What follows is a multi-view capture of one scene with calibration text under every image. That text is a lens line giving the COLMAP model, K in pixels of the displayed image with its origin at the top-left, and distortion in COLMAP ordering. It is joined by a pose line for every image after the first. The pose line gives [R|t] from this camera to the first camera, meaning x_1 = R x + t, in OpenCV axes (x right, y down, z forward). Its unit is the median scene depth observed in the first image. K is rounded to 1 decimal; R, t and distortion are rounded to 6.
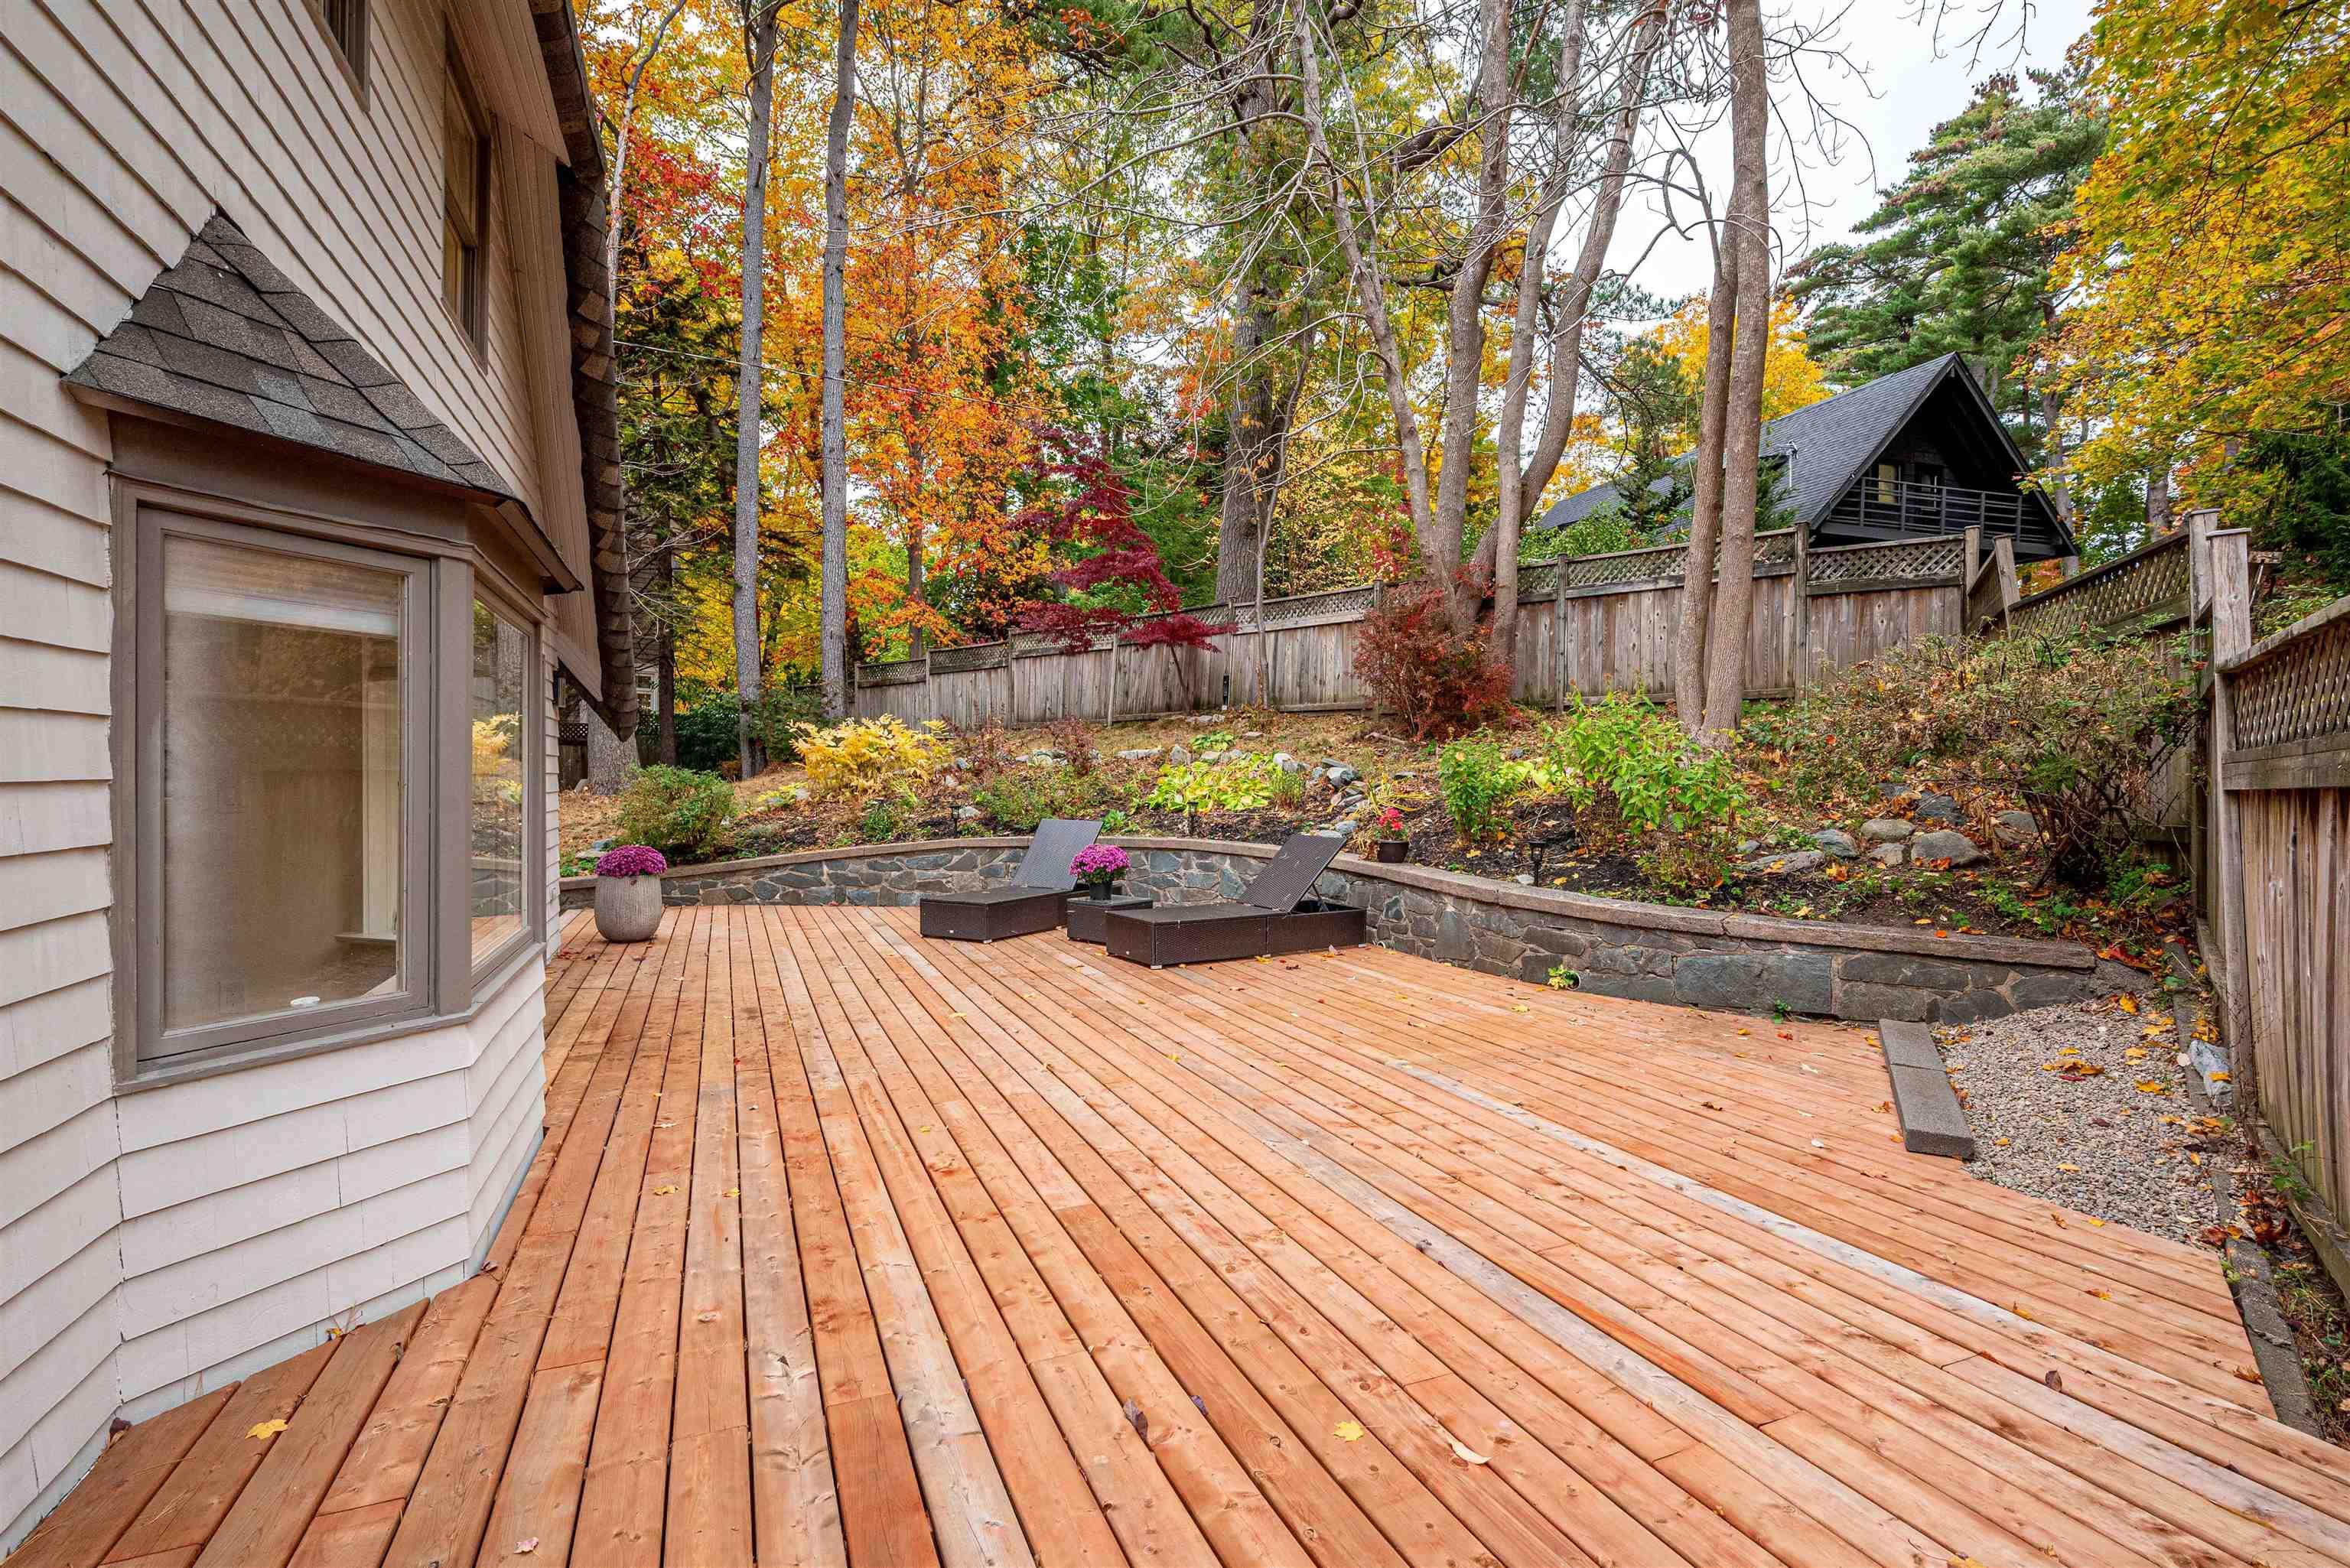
lens RADIAL K [[1073.4, 0, 1177.3], [0, 1073.4, 779.8], [0, 0, 1]] dist [0.000493, -0.000048]
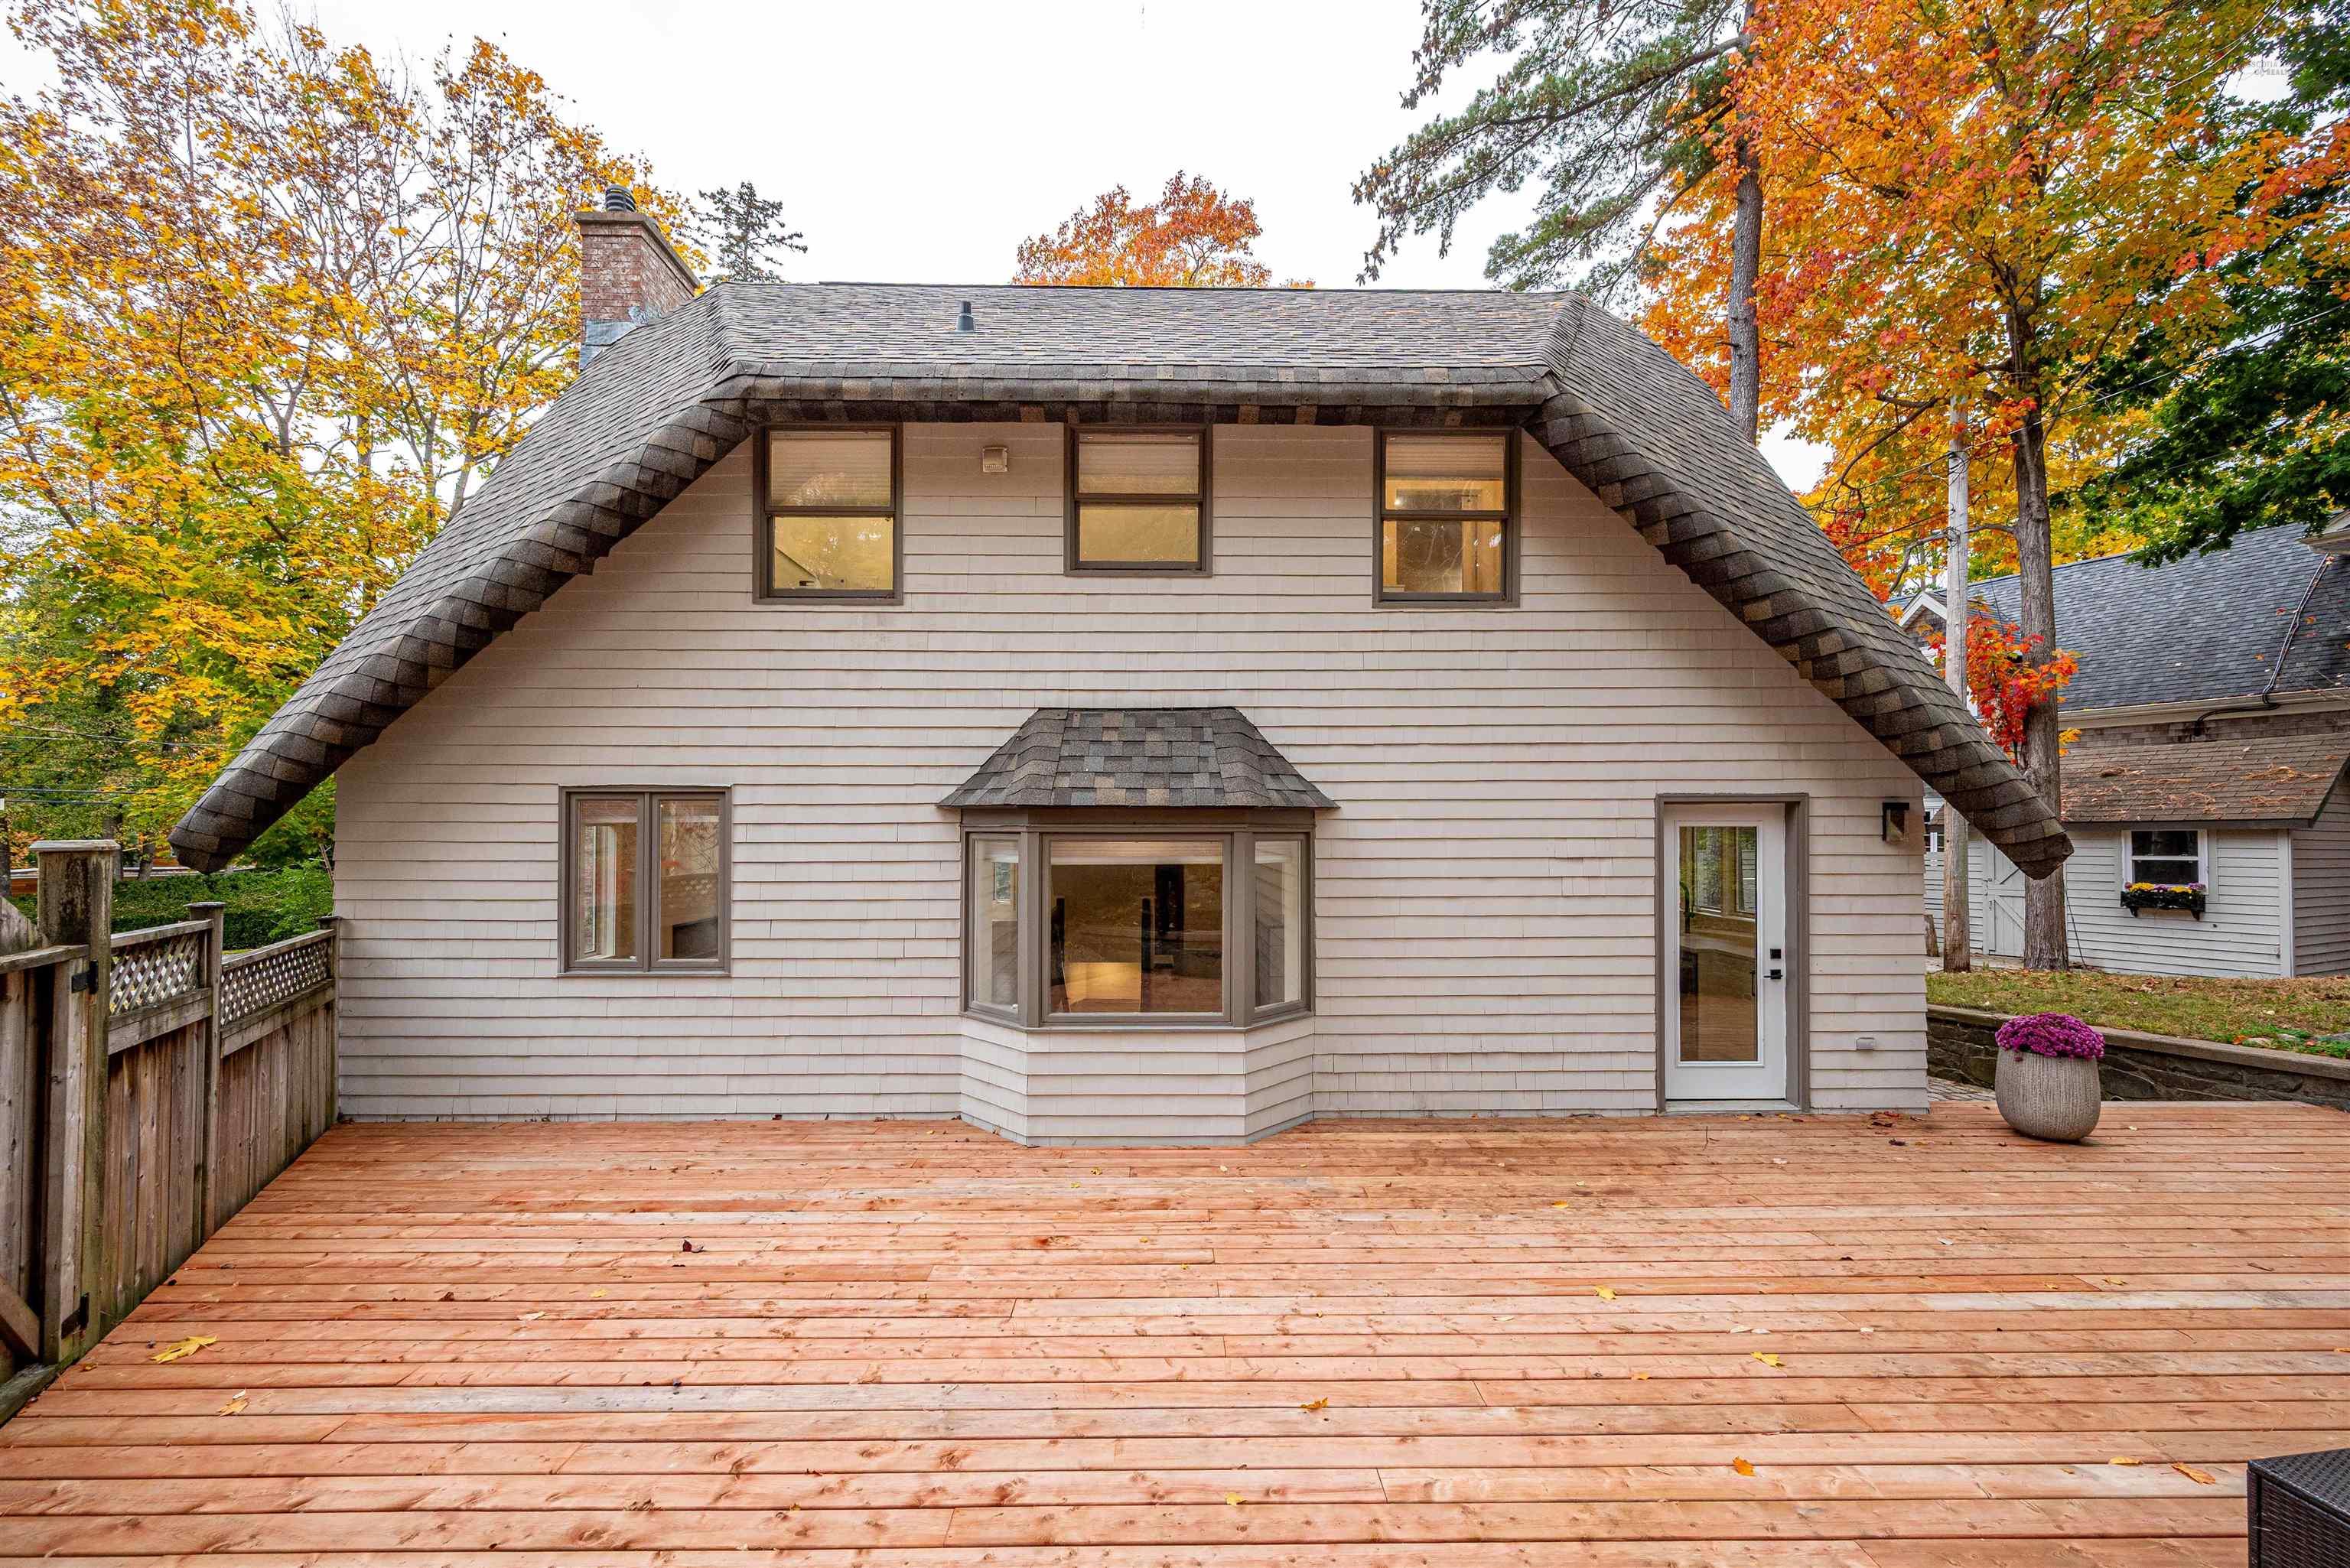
lens RADIAL K [[927.1, 0, 1165.4], [0, 927.1, 815.5], [0, 0, 1]] dist [0.000848, 0.000042]
pose [[-0.374824, -0.013676, -0.926995, 0.977242], [0.000372, 0.999889, -0.014902, -0.191665], [0.927096, -0.005930, -0.374777, 1.863341]]
